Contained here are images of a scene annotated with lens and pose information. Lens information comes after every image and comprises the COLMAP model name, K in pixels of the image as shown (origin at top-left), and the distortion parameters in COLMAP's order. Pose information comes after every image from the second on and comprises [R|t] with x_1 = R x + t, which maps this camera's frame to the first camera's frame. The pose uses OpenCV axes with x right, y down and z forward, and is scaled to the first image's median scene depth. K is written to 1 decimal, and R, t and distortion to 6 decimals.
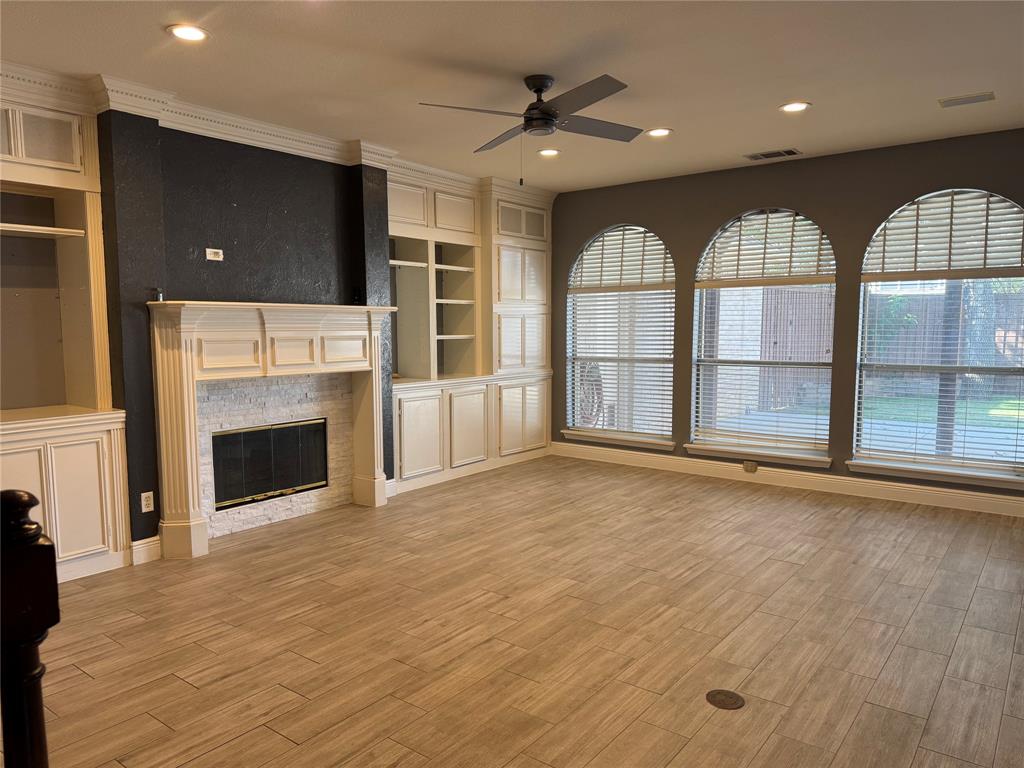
lens RADIAL K [[717.9, 0, 505.5], [0, 717.9, 387.9], [0, 0, 1]] dist [0.073096, -0.088523]
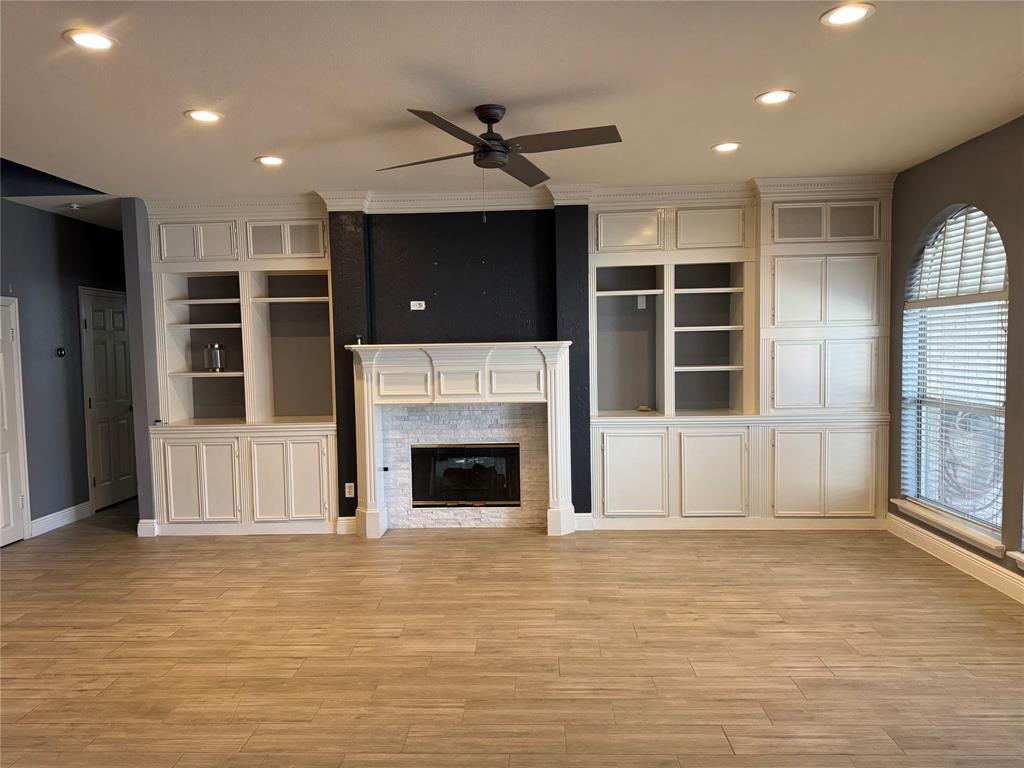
lens RADIAL K [[717.9, 0, 507.7], [0, 717.9, 383.9], [0, 0, 1]] dist [0.073096, -0.088523]
pose [[0.574077, 0.038102, -0.817914, 0.720457], [-0.054773, 0.998466, 0.008069, -0.065243], [0.816967, 0.040168, 0.575283, 0.414783]]
